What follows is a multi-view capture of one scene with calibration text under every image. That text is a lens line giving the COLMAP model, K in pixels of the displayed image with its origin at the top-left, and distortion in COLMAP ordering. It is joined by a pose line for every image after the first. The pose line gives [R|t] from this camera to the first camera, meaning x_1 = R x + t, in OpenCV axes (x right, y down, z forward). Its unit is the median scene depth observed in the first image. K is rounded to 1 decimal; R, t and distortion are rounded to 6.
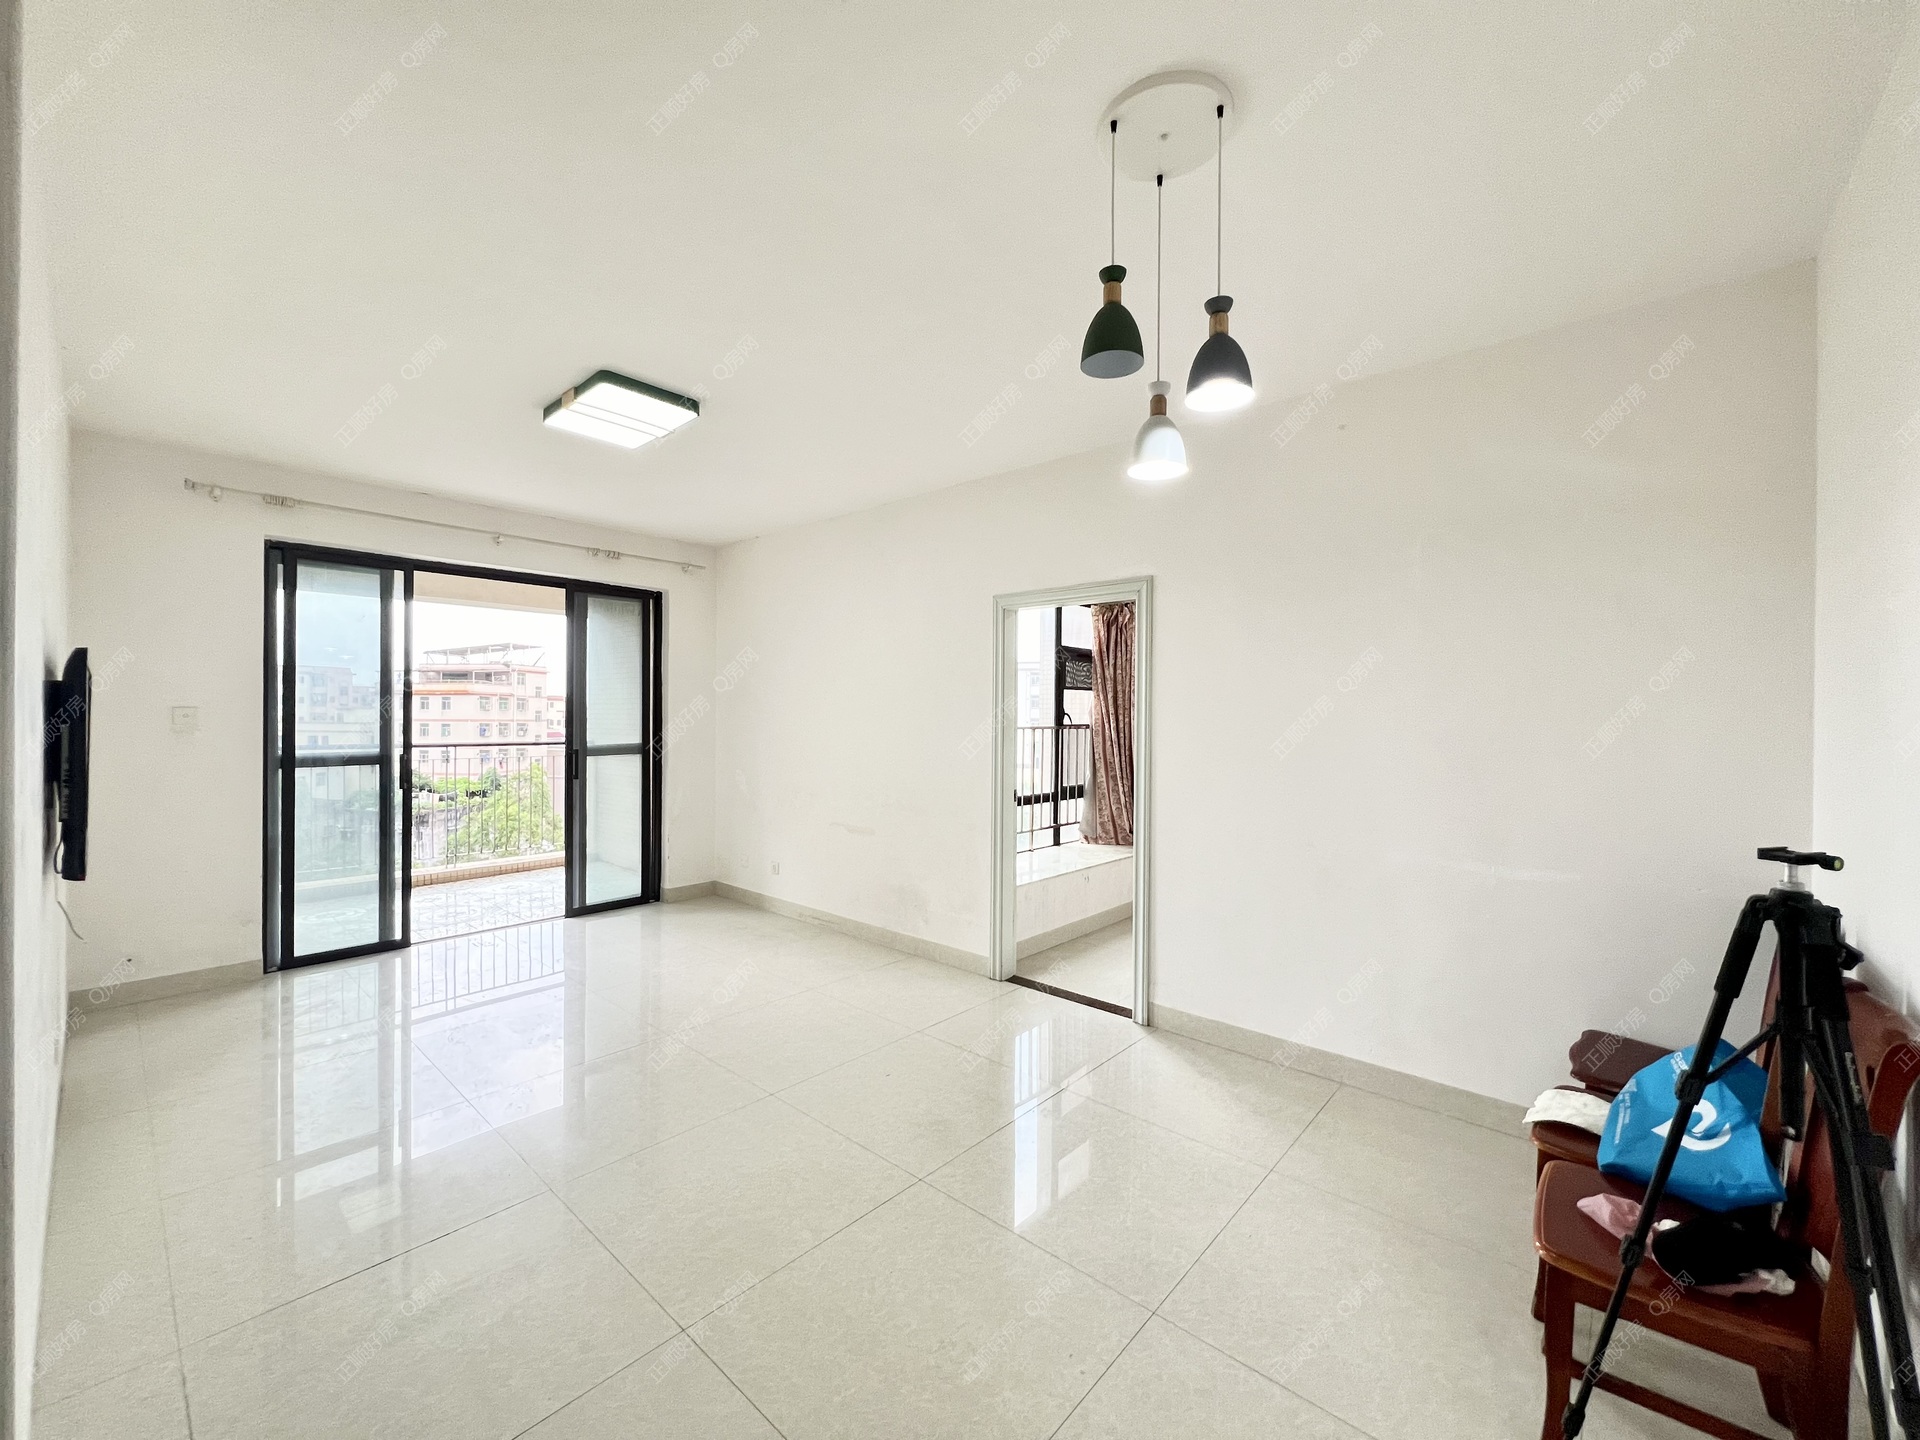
lens RADIAL K [[760.1, 0, 958.0], [0, 760.1, 714.0], [0, 0, 1]] dist [-0.000853, -0.000513]
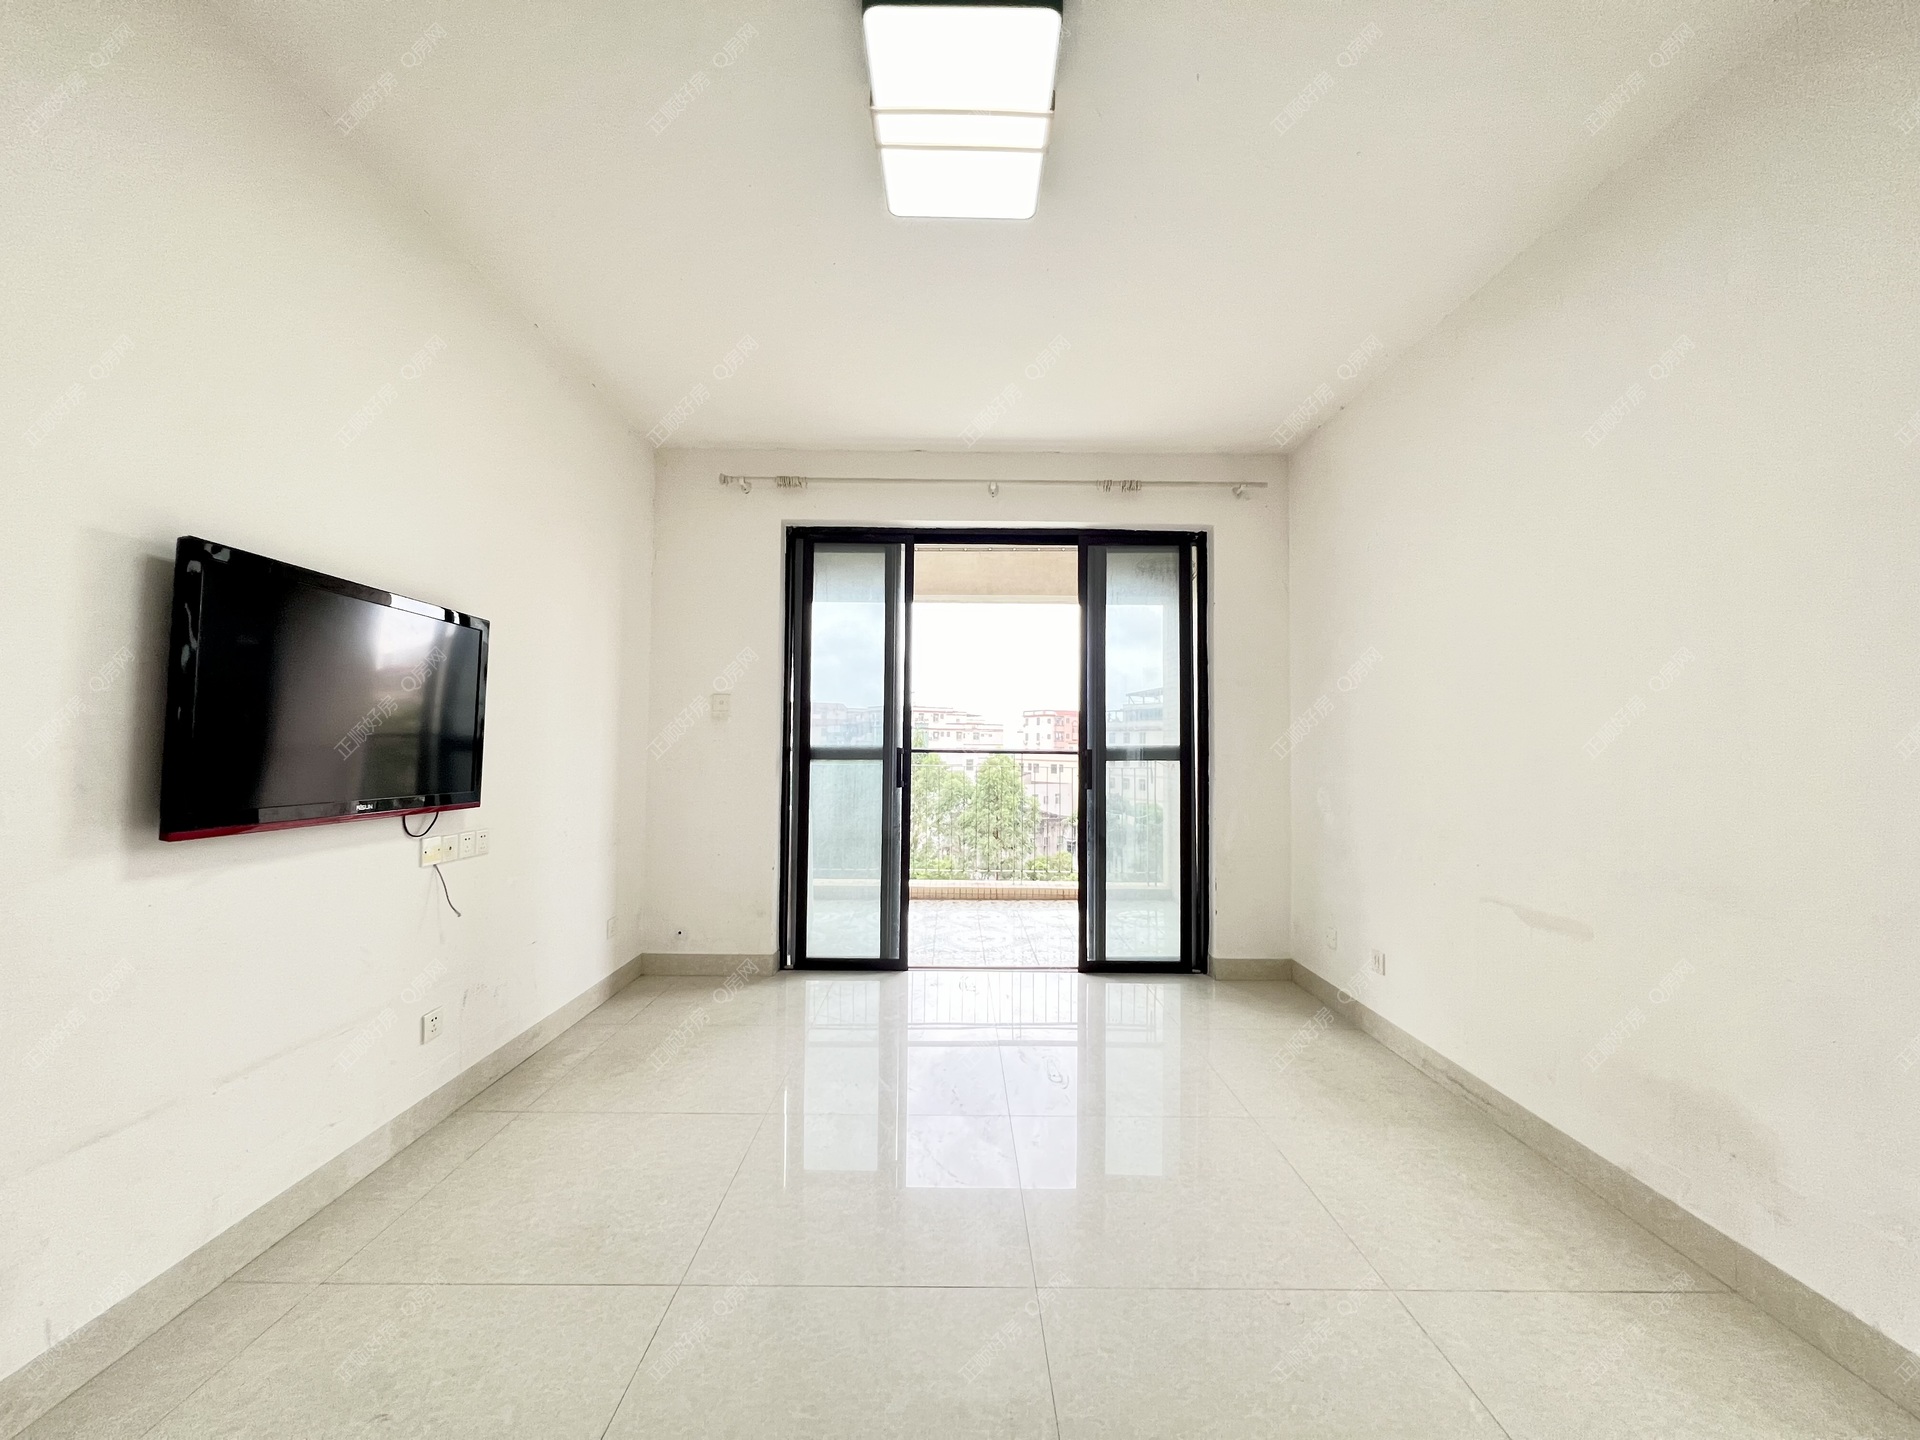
lens RADIAL K [[760.1, 0, 959.4], [0, 760.1, 721.0], [0, 0, 1]] dist [-0.000853, -0.000513]
pose [[0.664554, -0.026031, -0.746787, -0.026468], [-0.003153, 0.999286, -0.037637, 0.058073], [0.747234, 0.027366, 0.663997, 0.498045]]
